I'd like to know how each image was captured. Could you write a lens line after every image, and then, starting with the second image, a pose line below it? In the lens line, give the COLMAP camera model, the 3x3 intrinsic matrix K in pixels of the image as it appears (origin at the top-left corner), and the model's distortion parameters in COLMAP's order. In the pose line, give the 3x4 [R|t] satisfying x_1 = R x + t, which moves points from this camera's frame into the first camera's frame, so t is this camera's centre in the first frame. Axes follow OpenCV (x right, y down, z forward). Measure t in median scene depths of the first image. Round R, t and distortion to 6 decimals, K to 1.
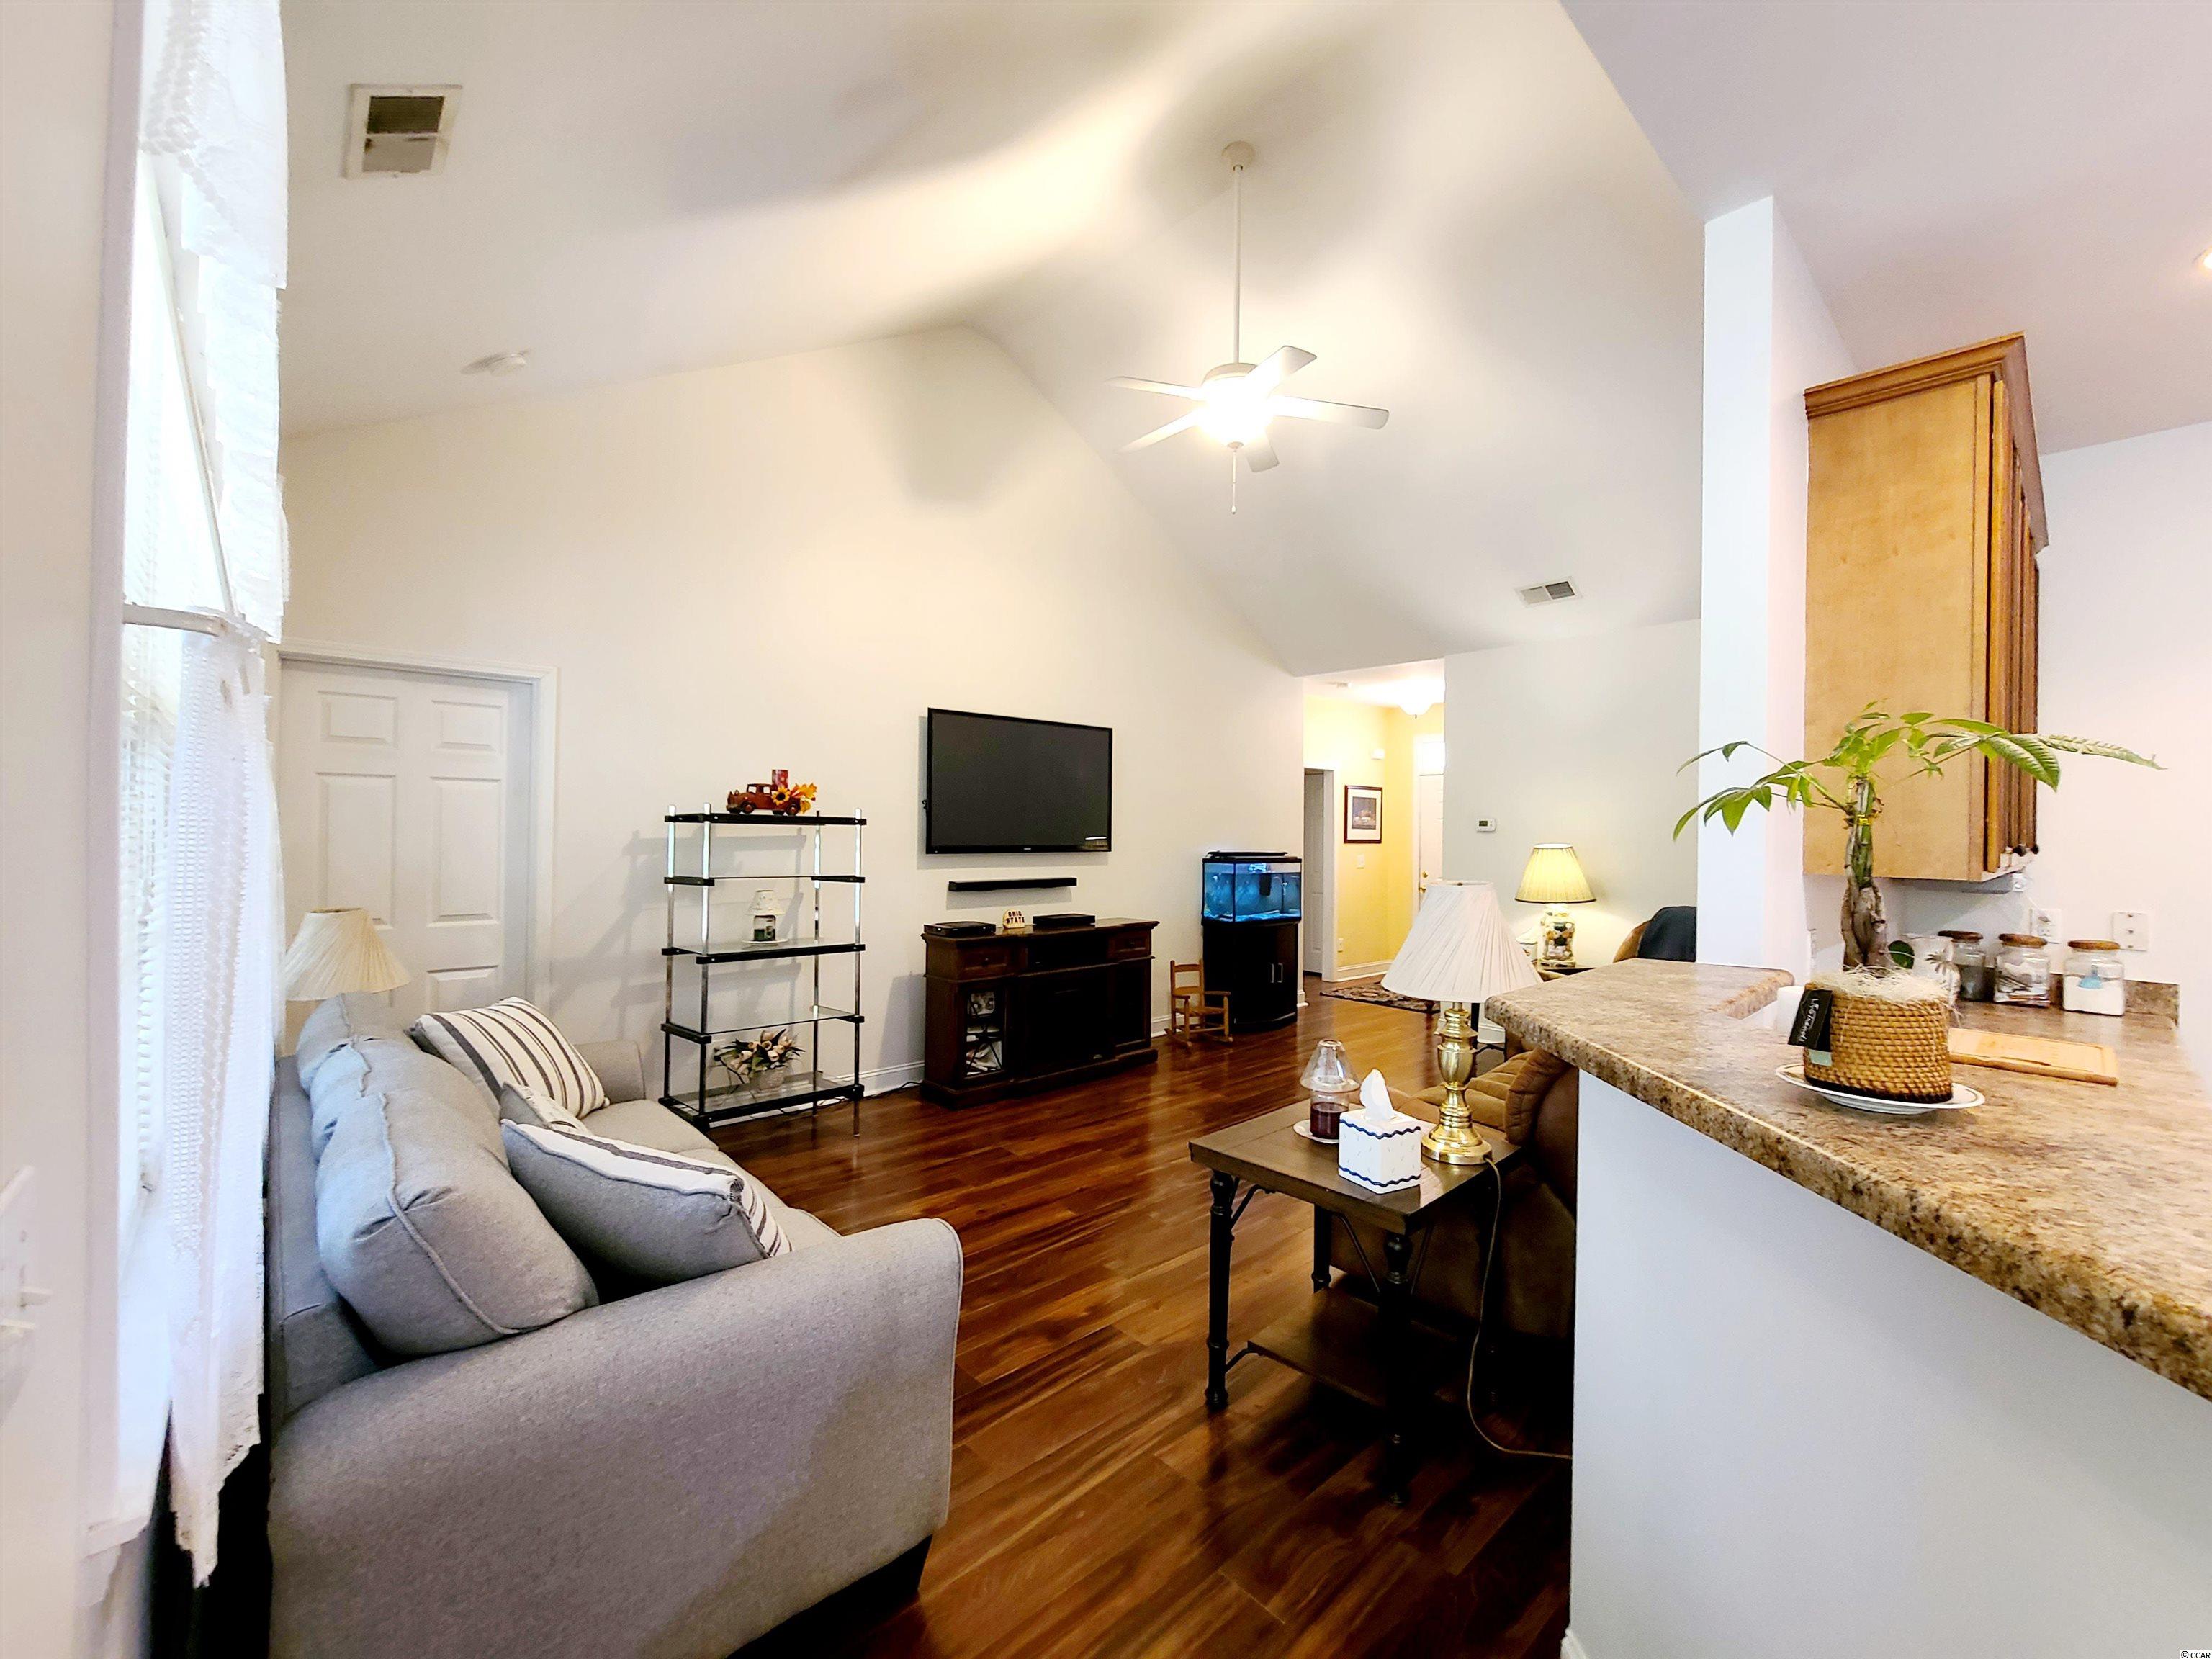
lens RADIAL K [[913.3, 0, 1120.7], [0, 913.3, 827.5], [0, 0, 1]] dist [-0.002370, -0.000859]
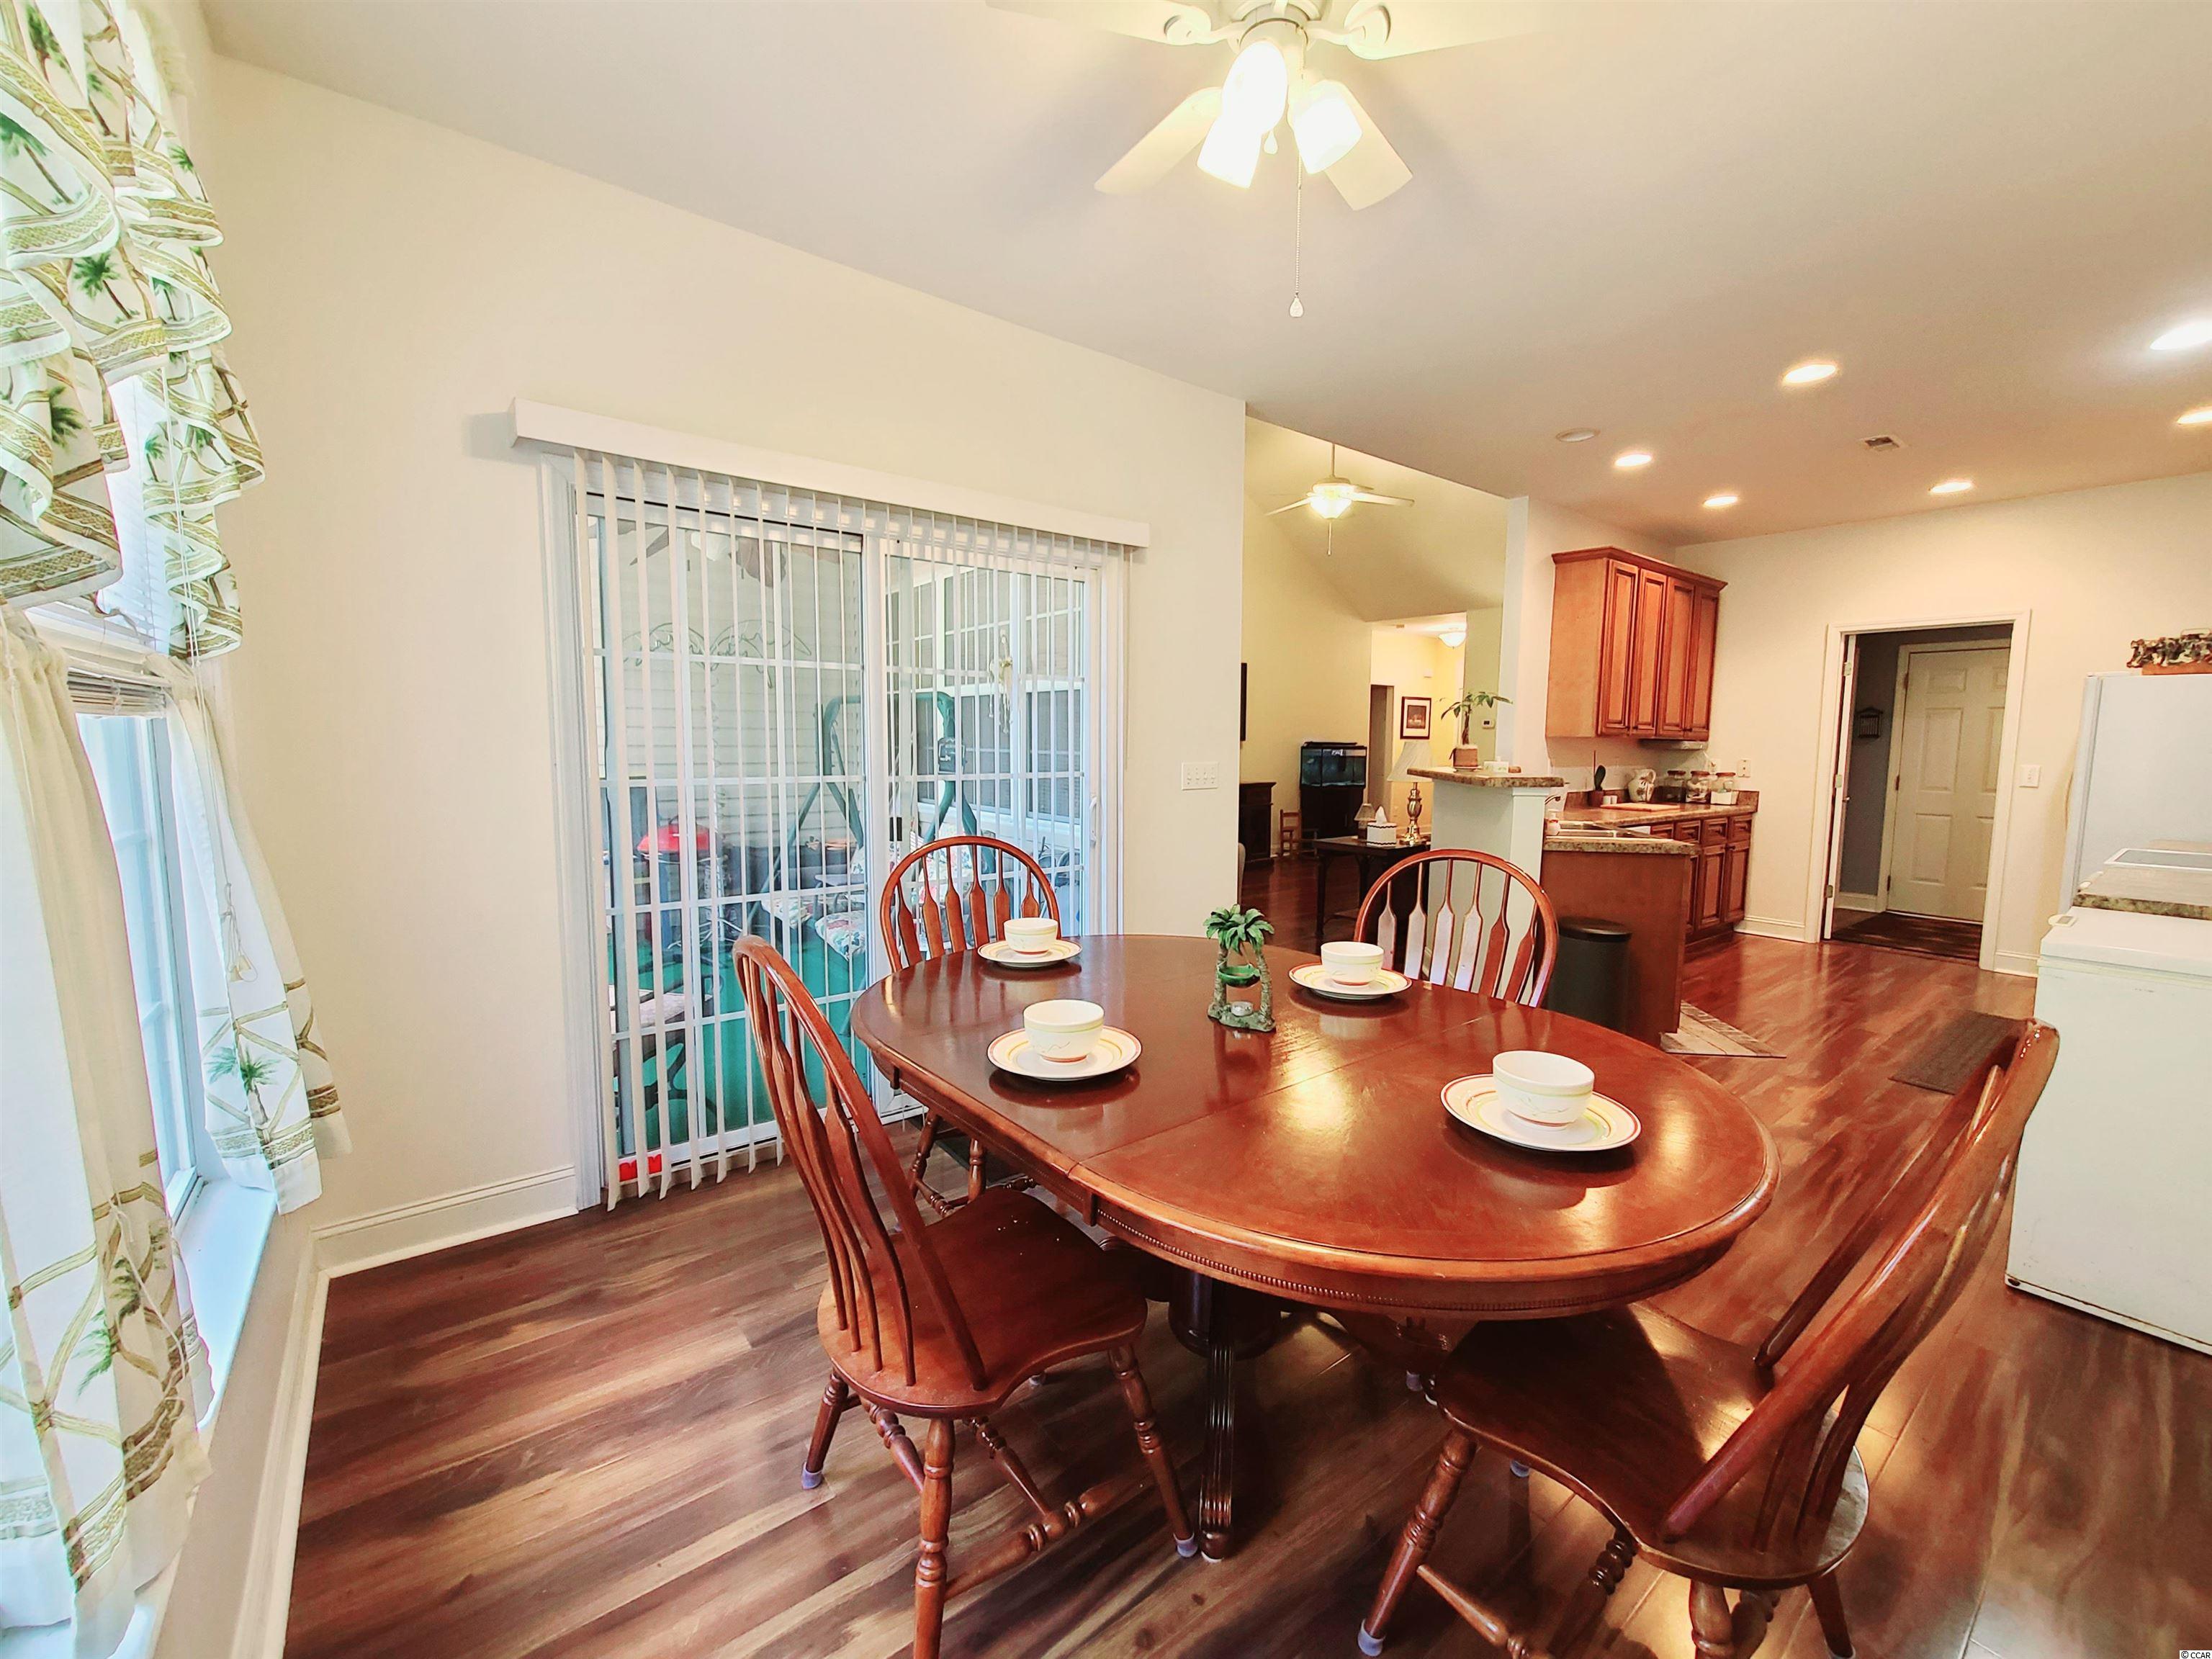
lens RADIAL K [[913.3, 0, 1112.0], [0, 913.3, 833.3], [0, 0, 1]] dist [-0.002370, -0.000859]
pose [[0.995844, 0.006338, -0.090856, -0.086945], [0.003448, 0.994237, 0.107150, 0.013133], [0.091012, -0.107017, 0.990083, -0.570632]]
